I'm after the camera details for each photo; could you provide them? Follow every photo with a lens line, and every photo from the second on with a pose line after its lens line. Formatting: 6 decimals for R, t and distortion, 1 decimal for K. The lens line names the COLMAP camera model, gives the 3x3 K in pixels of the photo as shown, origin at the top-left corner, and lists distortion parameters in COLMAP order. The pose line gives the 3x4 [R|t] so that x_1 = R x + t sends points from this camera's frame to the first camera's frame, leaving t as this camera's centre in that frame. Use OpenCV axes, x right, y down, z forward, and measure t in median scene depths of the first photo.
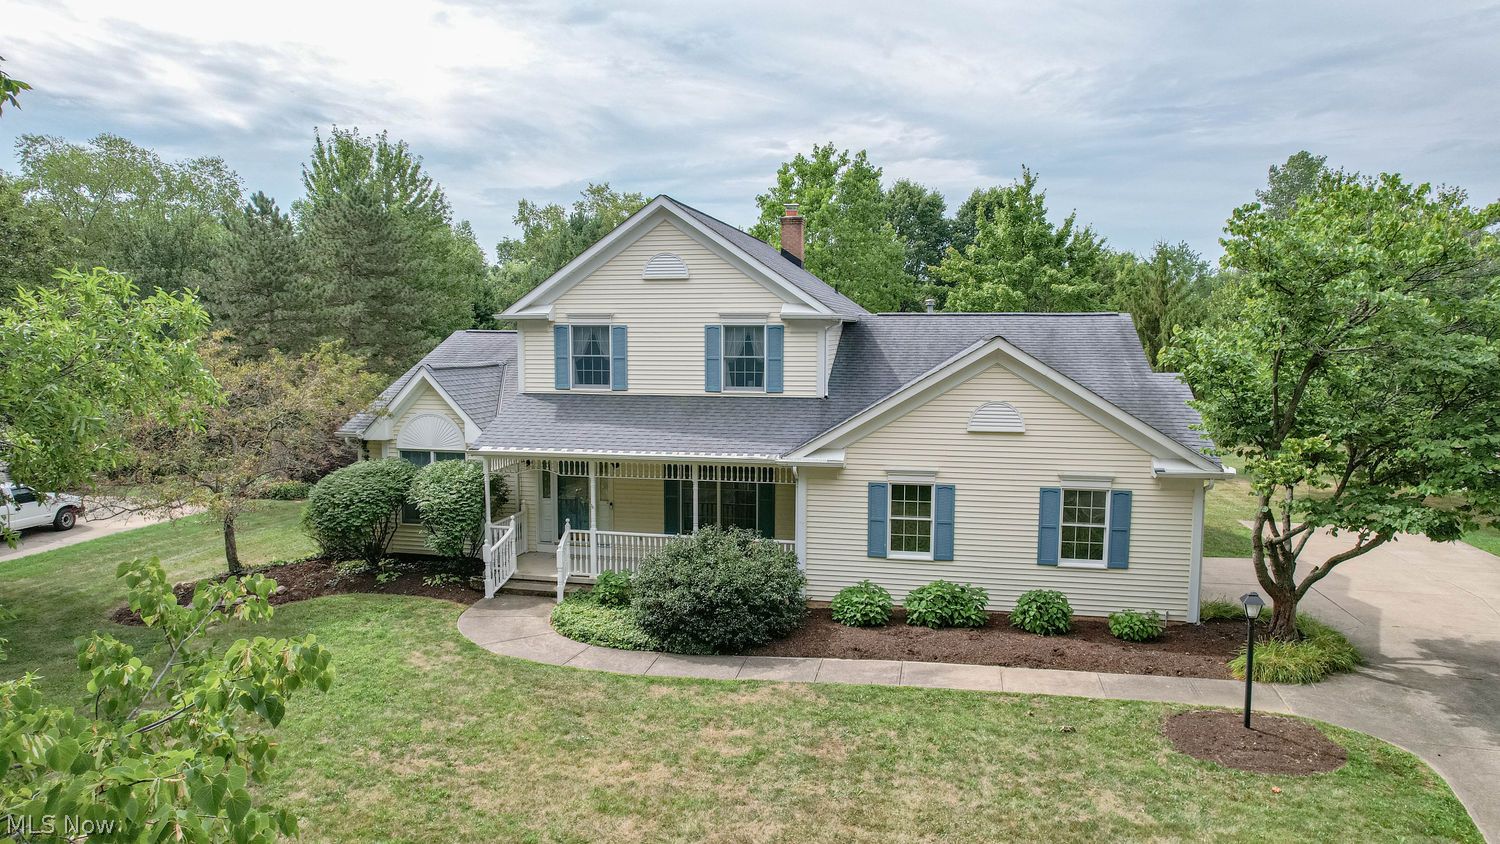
lens RADIAL K [[958.7, 0, 750.0], [0, 958.7, 422.0], [0, 0, 1]] dist [-0.066192, 0.063460]
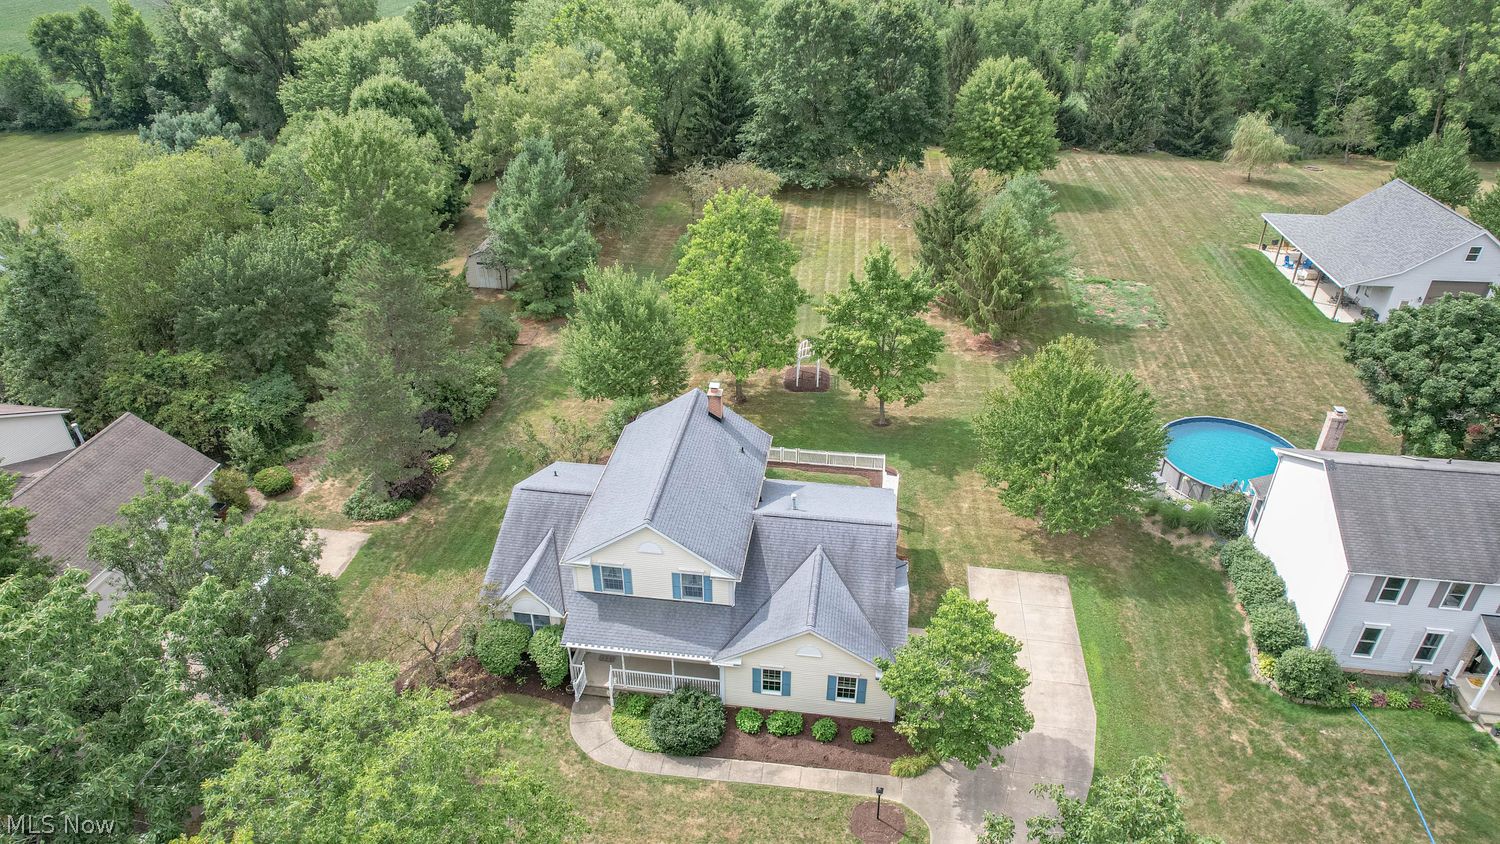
lens RADIAL K [[958.7, 0, 750.0], [0, 958.7, 422.0], [0, 0, 1]] dist [-0.066192, 0.063460]
pose [[0.997478, -0.041035, 0.057909, 0.014267], [0.011014, 0.895525, 0.444875, -1.401033], [-0.070114, -0.443115, 0.893719, -0.699461]]
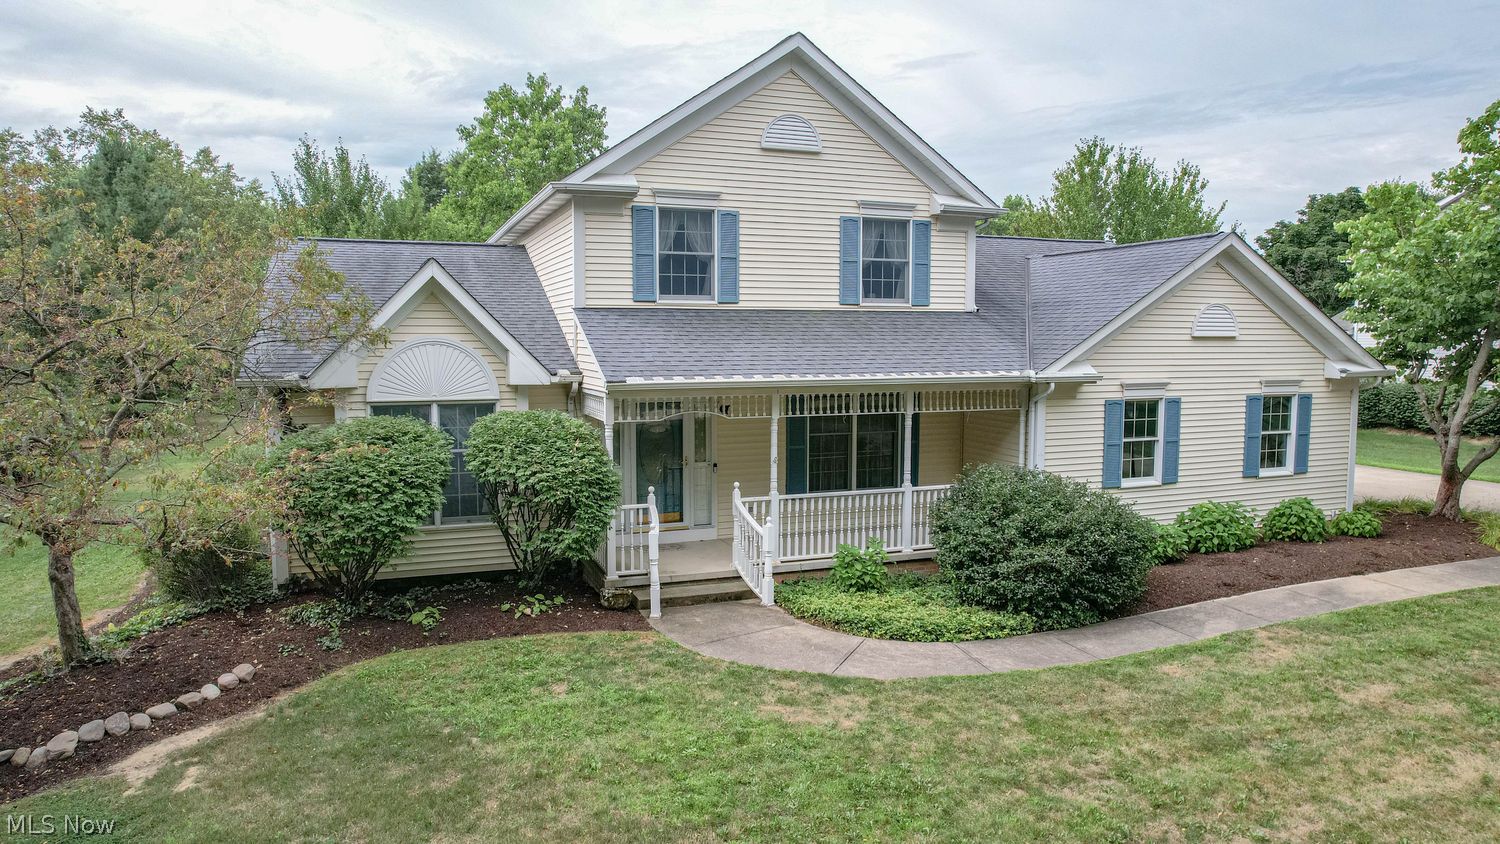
lens RADIAL K [[958.7, 0, 750.0], [0, 958.7, 422.0], [0, 0, 1]] dist [-0.066192, 0.063460]
pose [[0.834458, -0.049653, 0.548830, -0.595308], [0.054178, 0.998500, 0.007961, 0.058062], [-0.548402, 0.023092, 0.835896, 0.462244]]
